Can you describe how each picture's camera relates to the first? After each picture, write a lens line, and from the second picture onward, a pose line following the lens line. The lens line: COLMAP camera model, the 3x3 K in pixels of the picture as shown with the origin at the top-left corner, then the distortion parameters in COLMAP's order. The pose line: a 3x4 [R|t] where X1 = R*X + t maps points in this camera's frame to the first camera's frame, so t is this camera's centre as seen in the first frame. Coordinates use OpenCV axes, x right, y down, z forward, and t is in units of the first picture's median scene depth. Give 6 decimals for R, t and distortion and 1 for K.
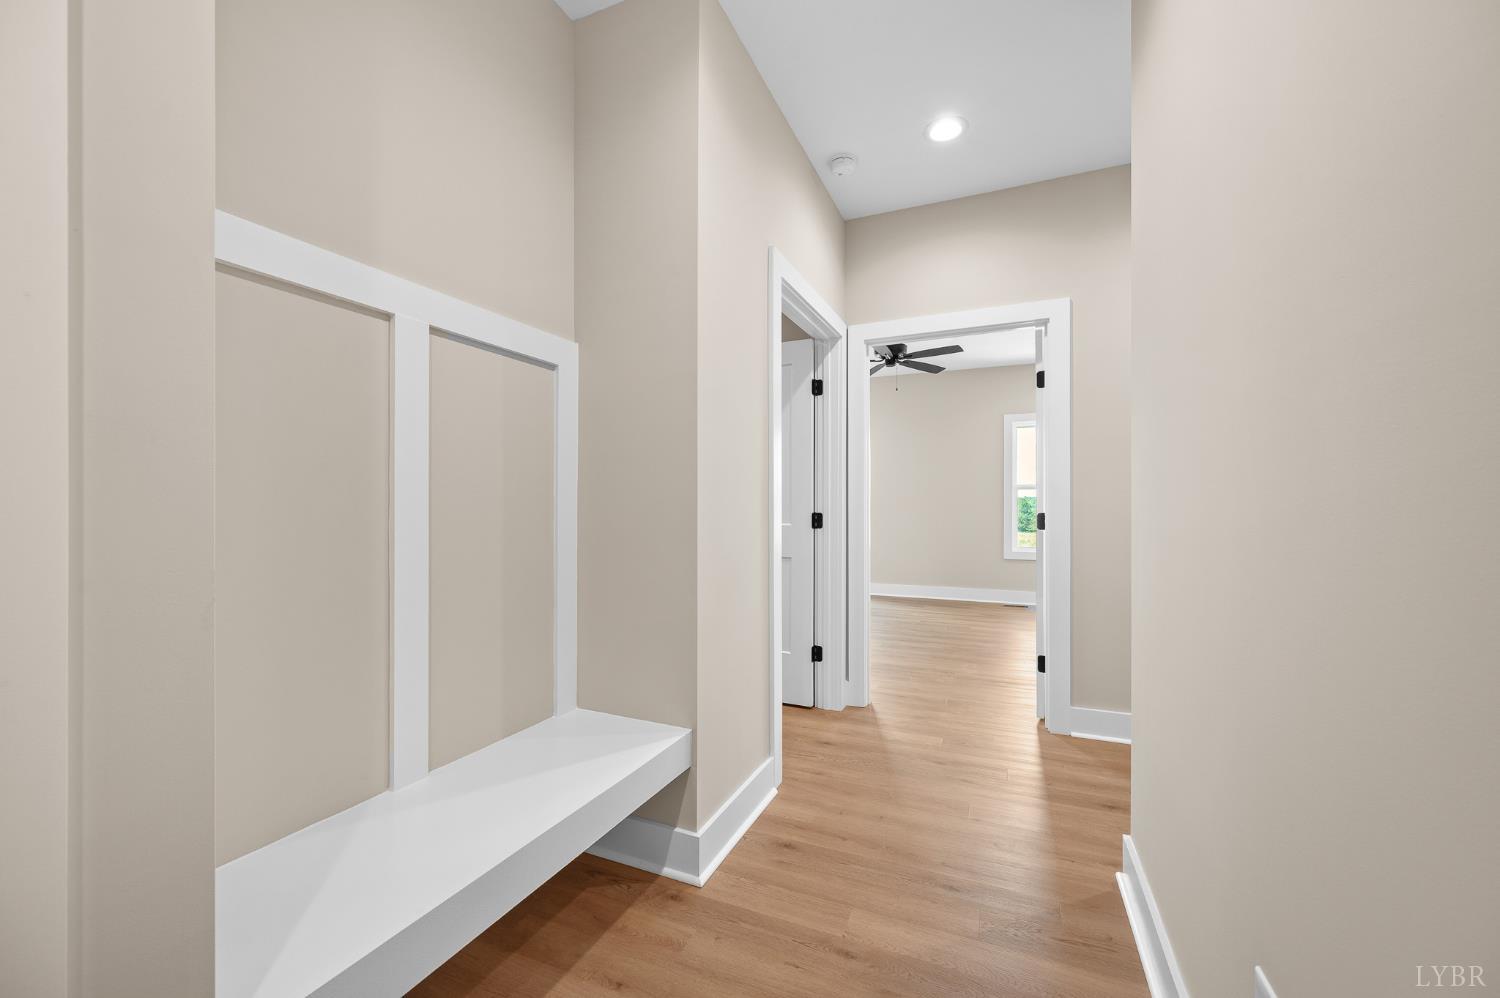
lens RADIAL K [[593.6, 0, 751.3], [0, 593.6, 504.4], [0, 0, 1]] dist [-0.002819, 0.000572]
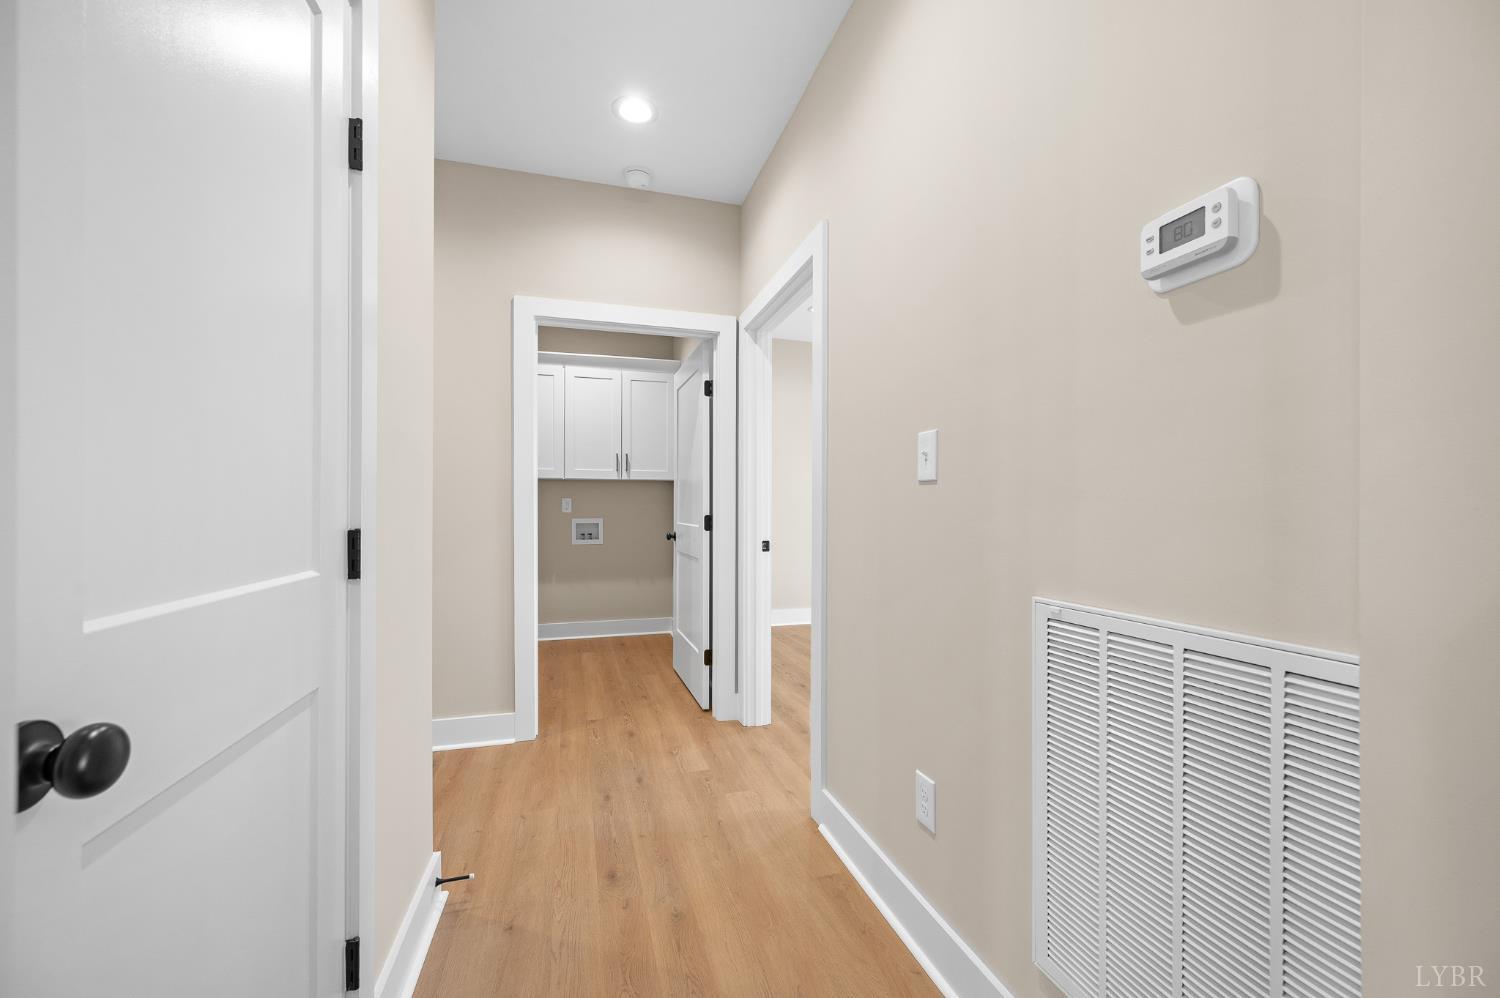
lens RADIAL K [[593.6, 0, 750.9], [0, 593.6, 505.5], [0, 0, 1]] dist [-0.002819, 0.000572]
pose [[0.637524, -0.005295, -0.770412, 0.979495], [0.002136, 0.999985, -0.005106, 0.005045], [0.770428, 0.001610, 0.637526, 0.454178]]
